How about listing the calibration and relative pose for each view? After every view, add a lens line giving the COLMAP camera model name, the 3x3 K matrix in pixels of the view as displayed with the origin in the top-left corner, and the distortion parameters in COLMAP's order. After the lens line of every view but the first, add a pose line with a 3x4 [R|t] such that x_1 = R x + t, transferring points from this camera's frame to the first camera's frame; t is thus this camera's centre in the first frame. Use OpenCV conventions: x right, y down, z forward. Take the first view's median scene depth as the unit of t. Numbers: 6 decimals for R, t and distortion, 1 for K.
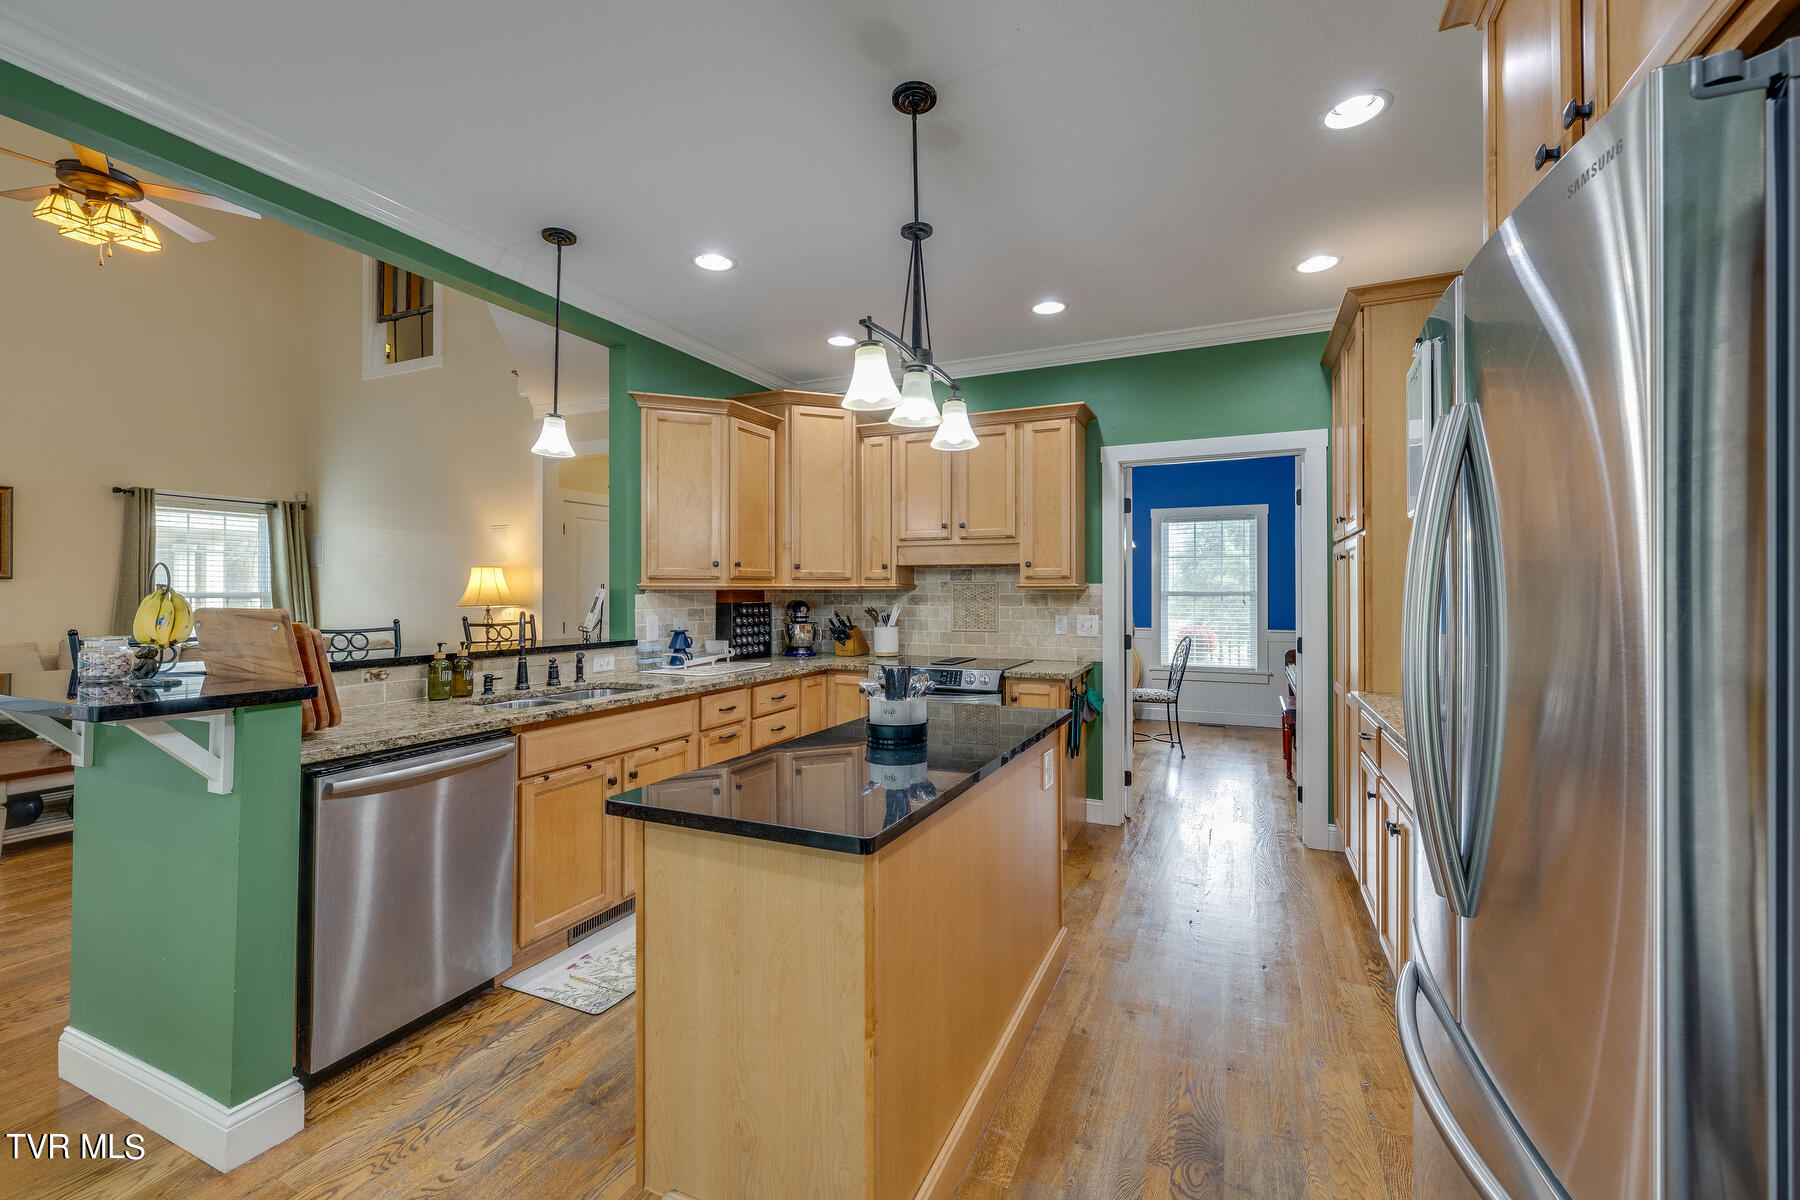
lens RADIAL K [[753.7, 0, 900.1], [0, 753.7, 592.8], [0, 0, 1]] dist [0.000906, -0.000521]
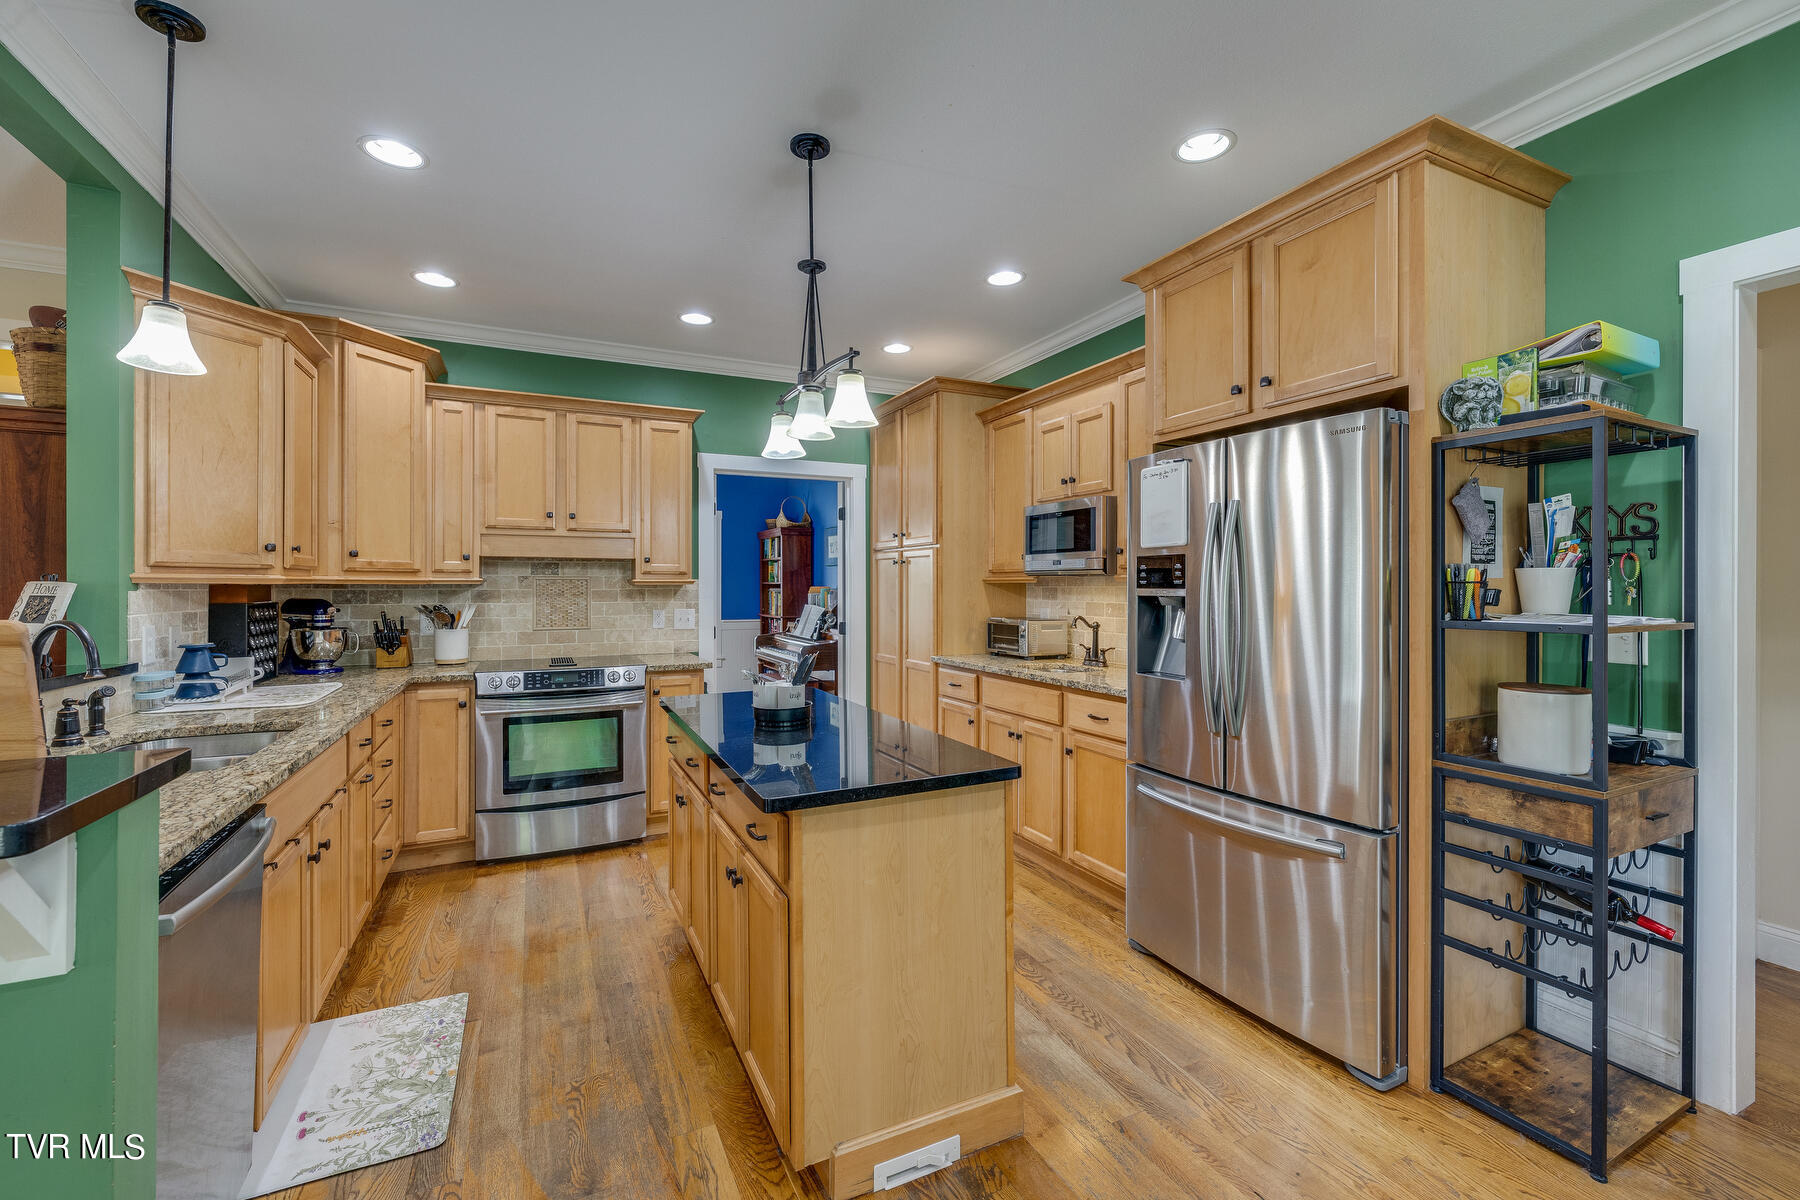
lens RADIAL K [[753.7, 0, 900.8], [0, 753.7, 594.9], [0, 0, 1]] dist [0.000906, -0.000521]
pose [[0.635969, -0.008155, 0.771671, -0.375045], [0.001316, 0.999954, 0.009483, 0.000026], [-0.771713, -0.005015, 0.635951, 0.089257]]
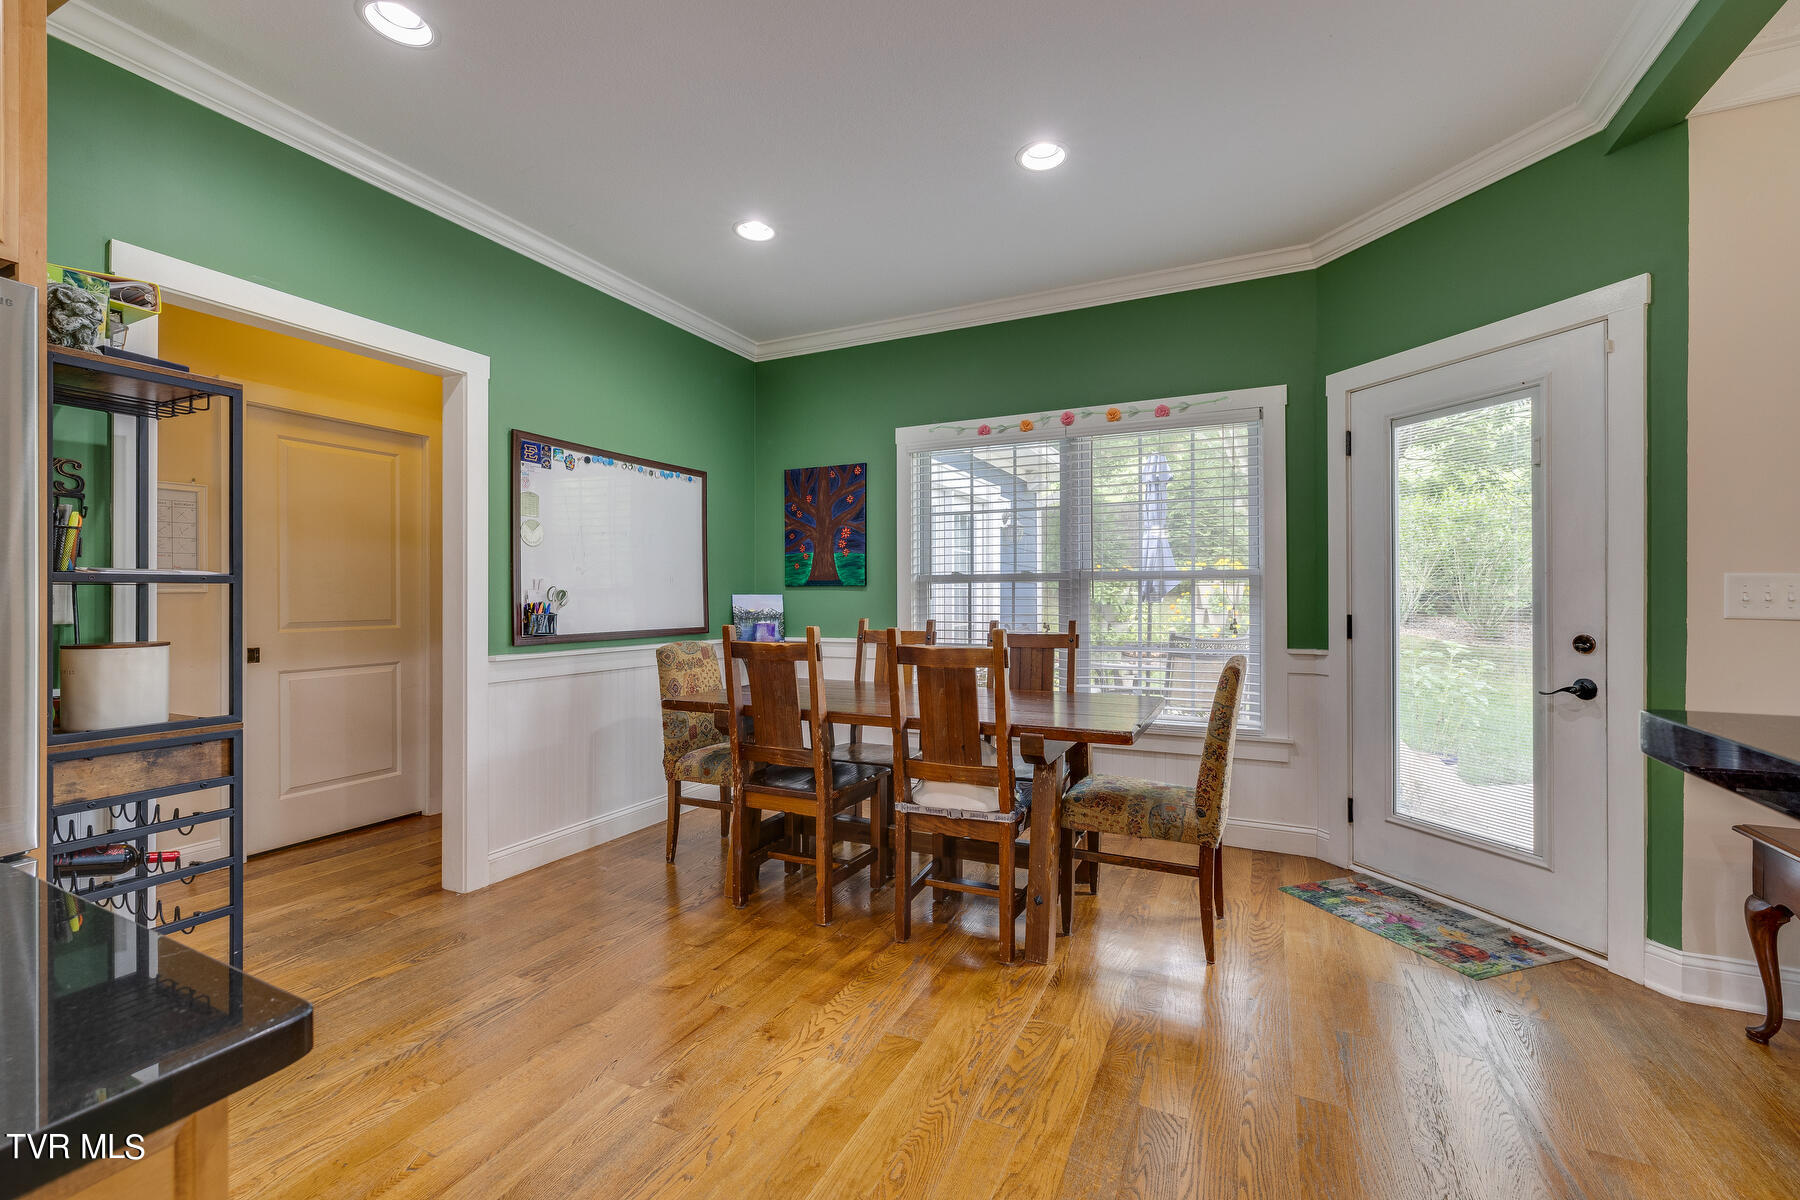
lens RADIAL K [[753.7, 0, 894.7], [0, 753.7, 596.5], [0, 0, 1]] dist [0.000906, -0.000521]
pose [[-0.999853, 0.001354, 0.017103, -0.237312], [0.001396, 0.999996, 0.002458, 0.031392], [-0.017100, 0.002481, -0.999851, 0.483116]]
